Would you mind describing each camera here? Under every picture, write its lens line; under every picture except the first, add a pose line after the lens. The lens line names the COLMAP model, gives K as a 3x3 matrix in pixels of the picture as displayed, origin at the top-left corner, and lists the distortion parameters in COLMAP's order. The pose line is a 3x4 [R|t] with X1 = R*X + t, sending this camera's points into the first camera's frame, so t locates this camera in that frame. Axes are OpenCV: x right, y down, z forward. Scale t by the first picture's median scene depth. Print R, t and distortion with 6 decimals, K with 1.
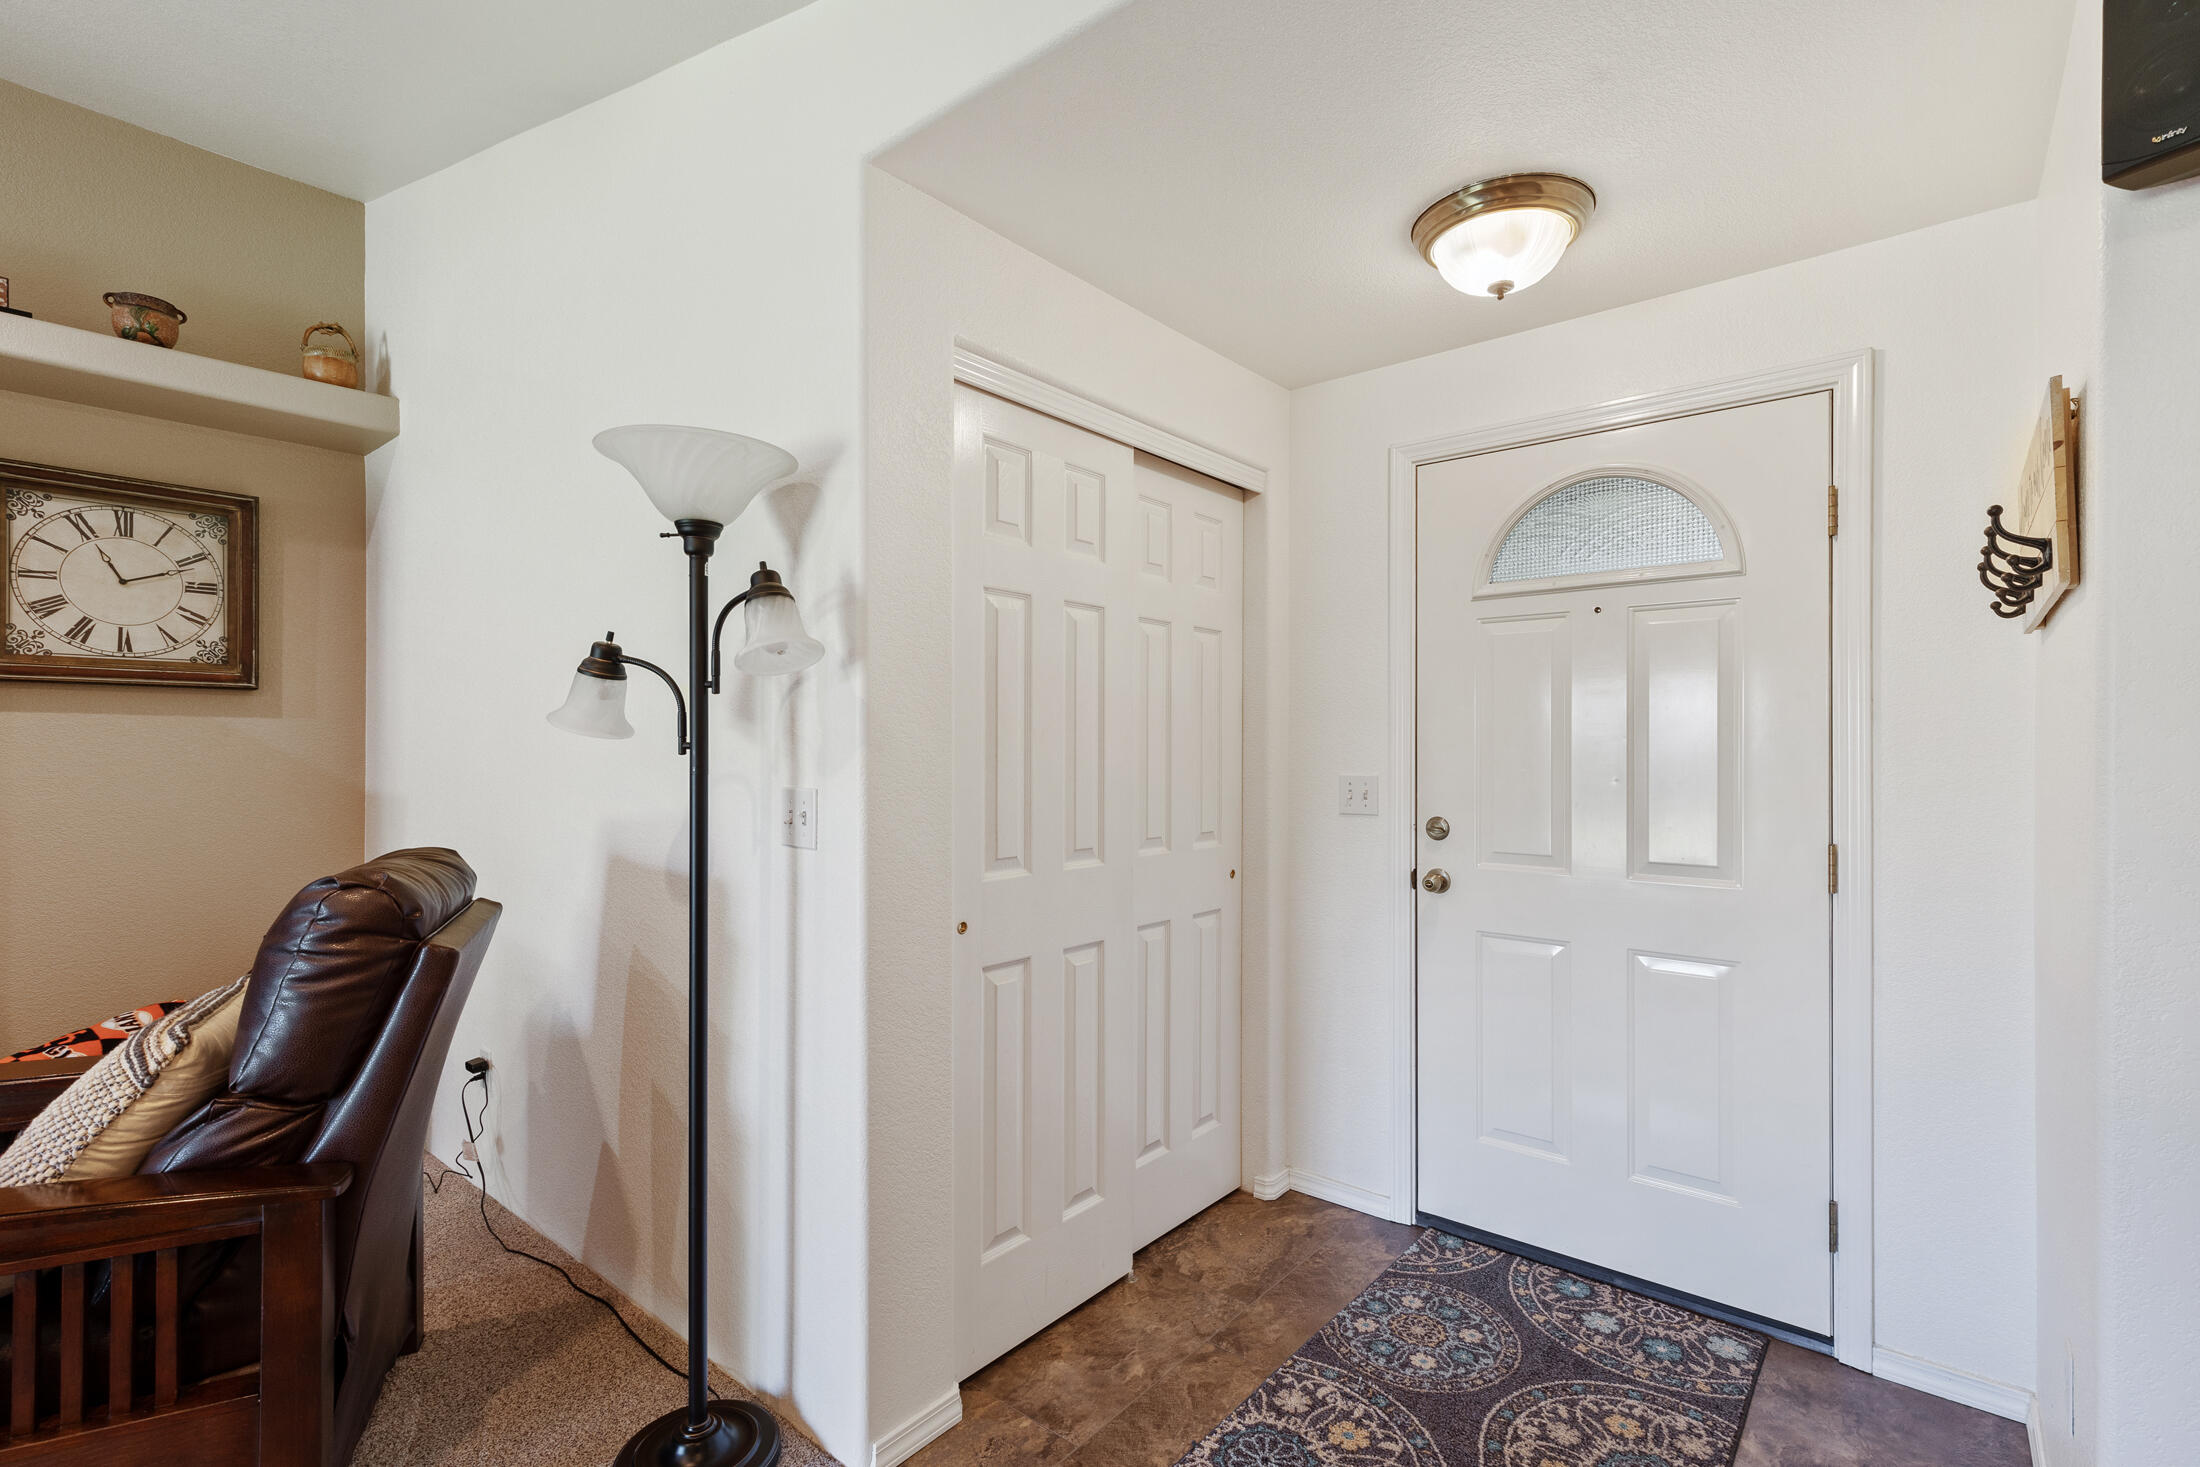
lens RADIAL K [[996.8, 0, 1100.0], [0, 996.8, 733.5], [0, 0, 1]] dist [0.002189, 0.000111]
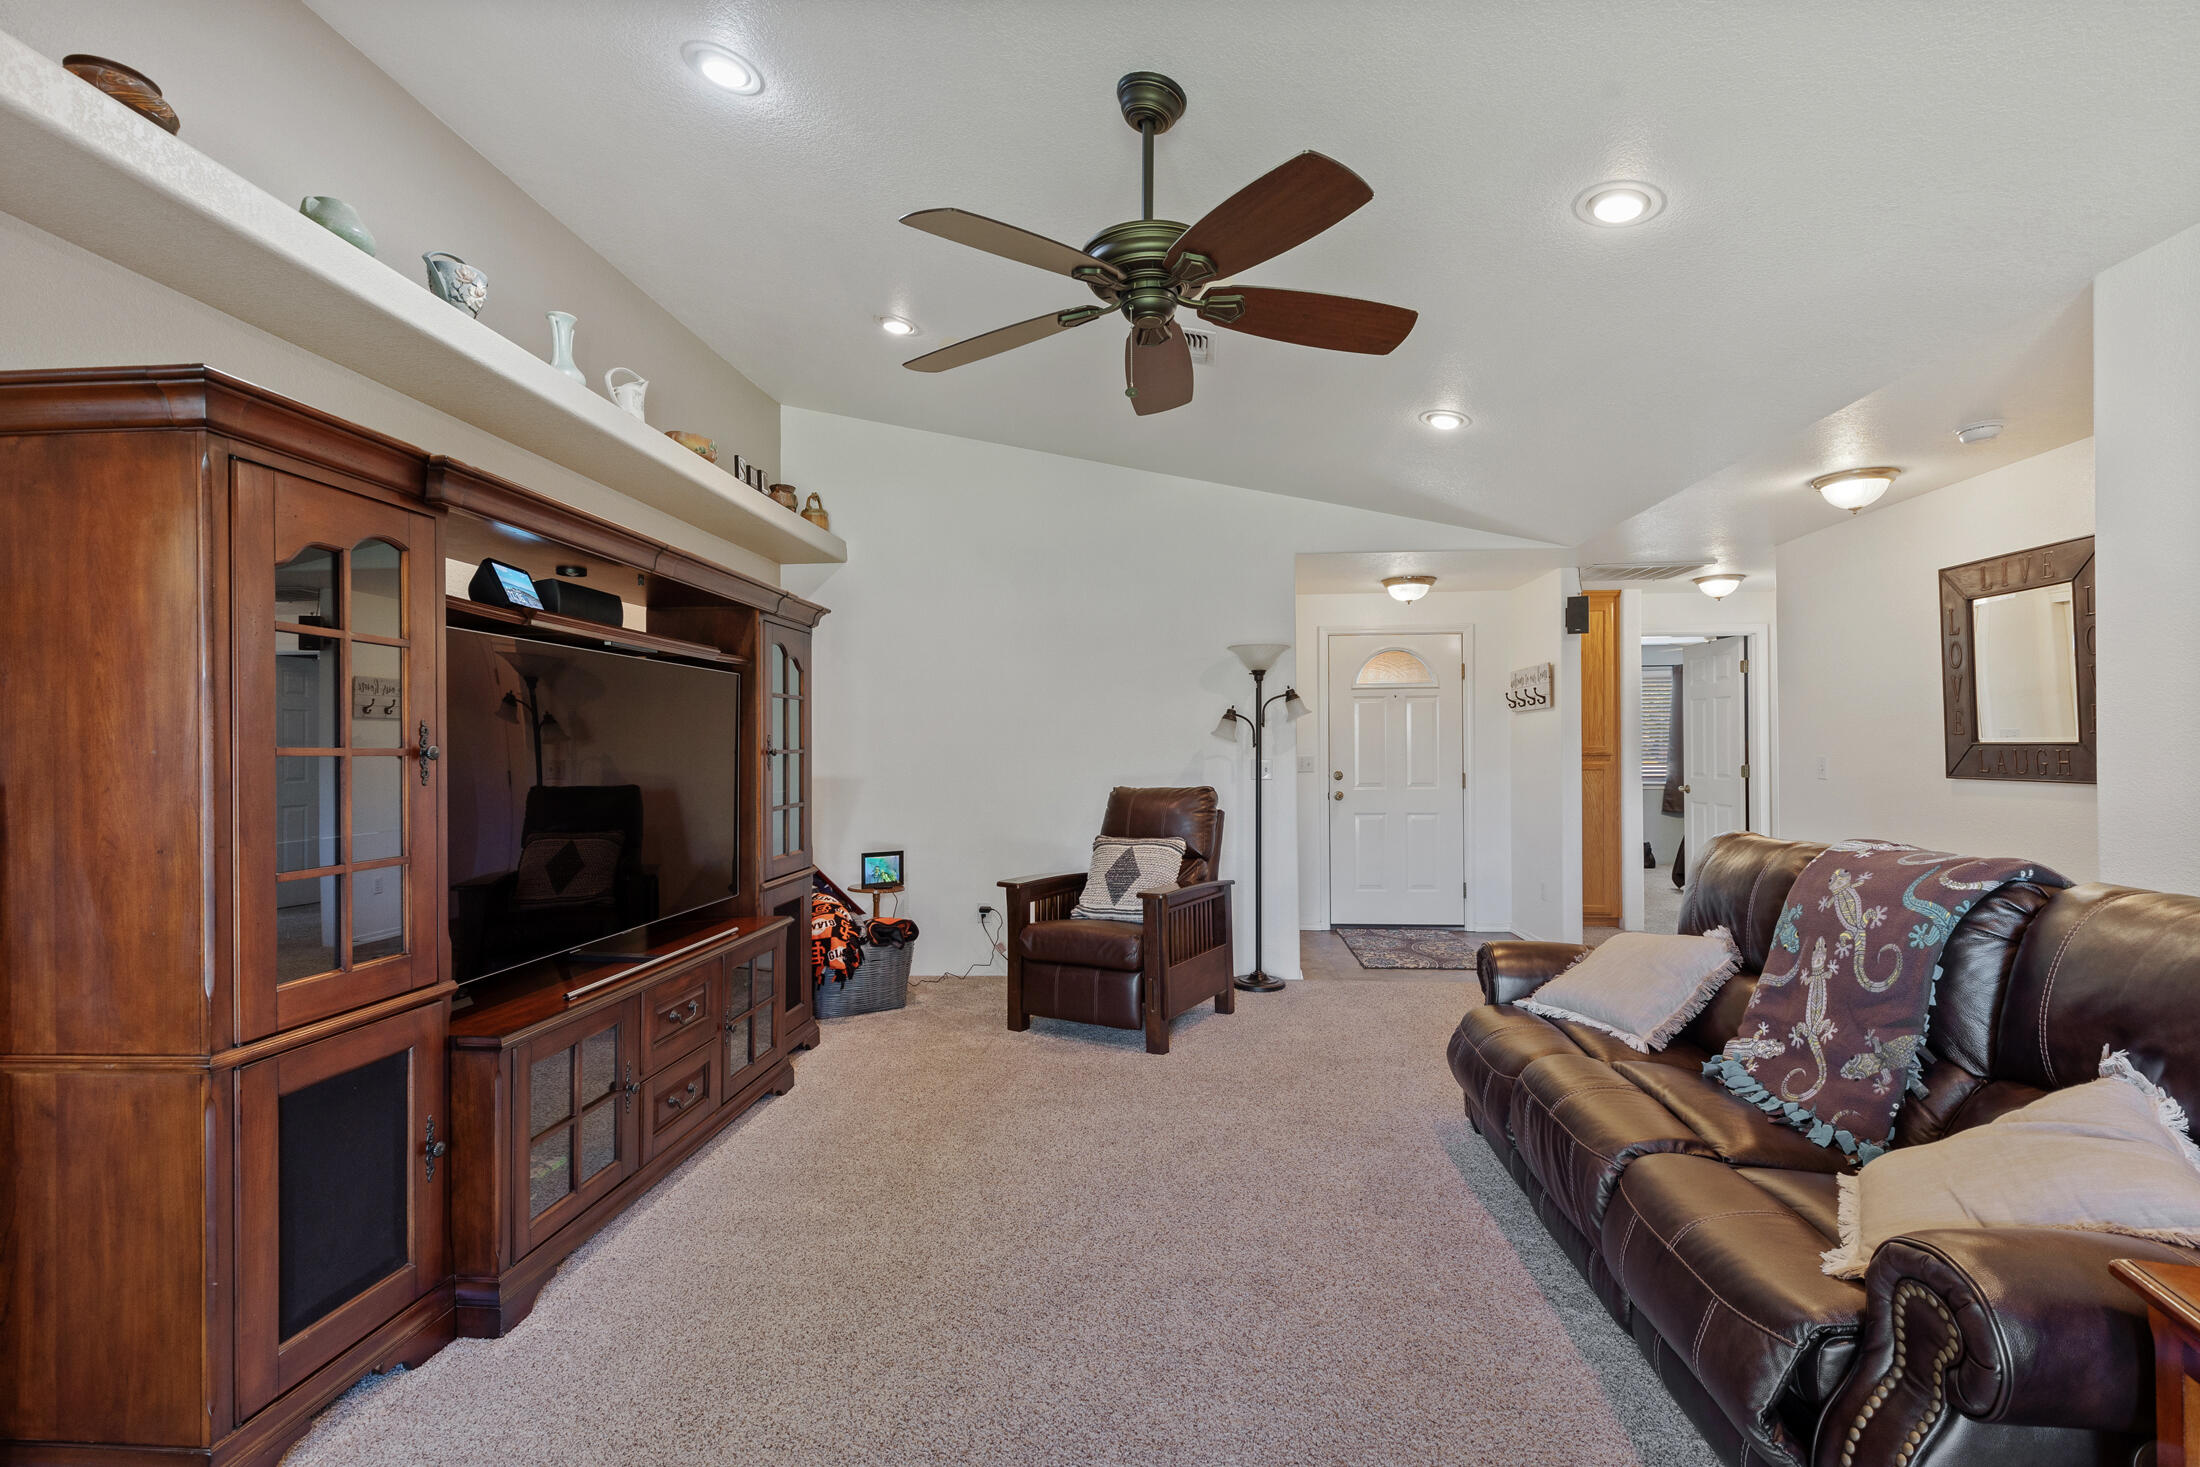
lens RADIAL K [[985.3, 0, 1098.0], [0, 985.3, 746.9], [0, 0, 1]] dist [0.010085, -0.000202]
pose [[0.831589, -0.004618, 0.555373, -2.446705], [0.000536, 0.999972, 0.007512, -0.001081], [-0.555392, -0.005949, 0.831568, -1.208199]]
